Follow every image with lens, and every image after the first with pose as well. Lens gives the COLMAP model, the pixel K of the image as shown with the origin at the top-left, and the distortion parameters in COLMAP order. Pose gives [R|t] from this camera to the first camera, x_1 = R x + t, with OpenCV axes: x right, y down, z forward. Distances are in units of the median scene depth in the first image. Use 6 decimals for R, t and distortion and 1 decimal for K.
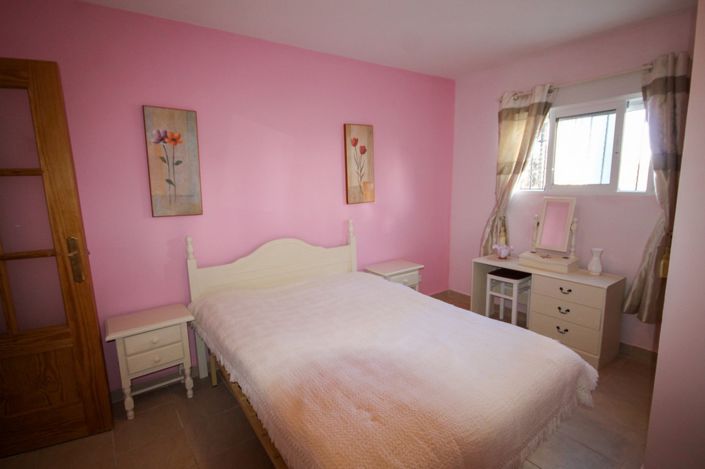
lens RADIAL K [[339.5, 0, 352.5], [0, 339.5, 234.5], [0, 0, 1]] dist [-0.001650, -0.000247]
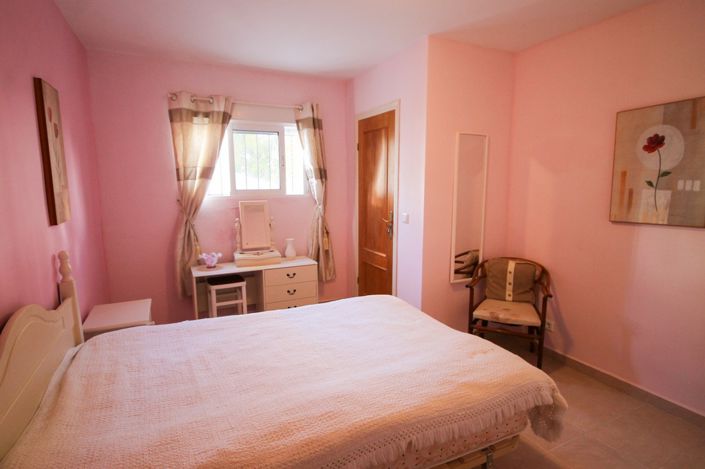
lens RADIAL K [[375.5, 0, 352.5], [0, 375.5, 234.5], [0, 0, 1]] dist [0.001576, -0.000083]
pose [[0.181301, -0.115605, 0.976609, -0.551352], [0.157143, 0.983712, 0.087273, -0.054695], [-0.970791, 0.137644, 0.196515, 0.434194]]
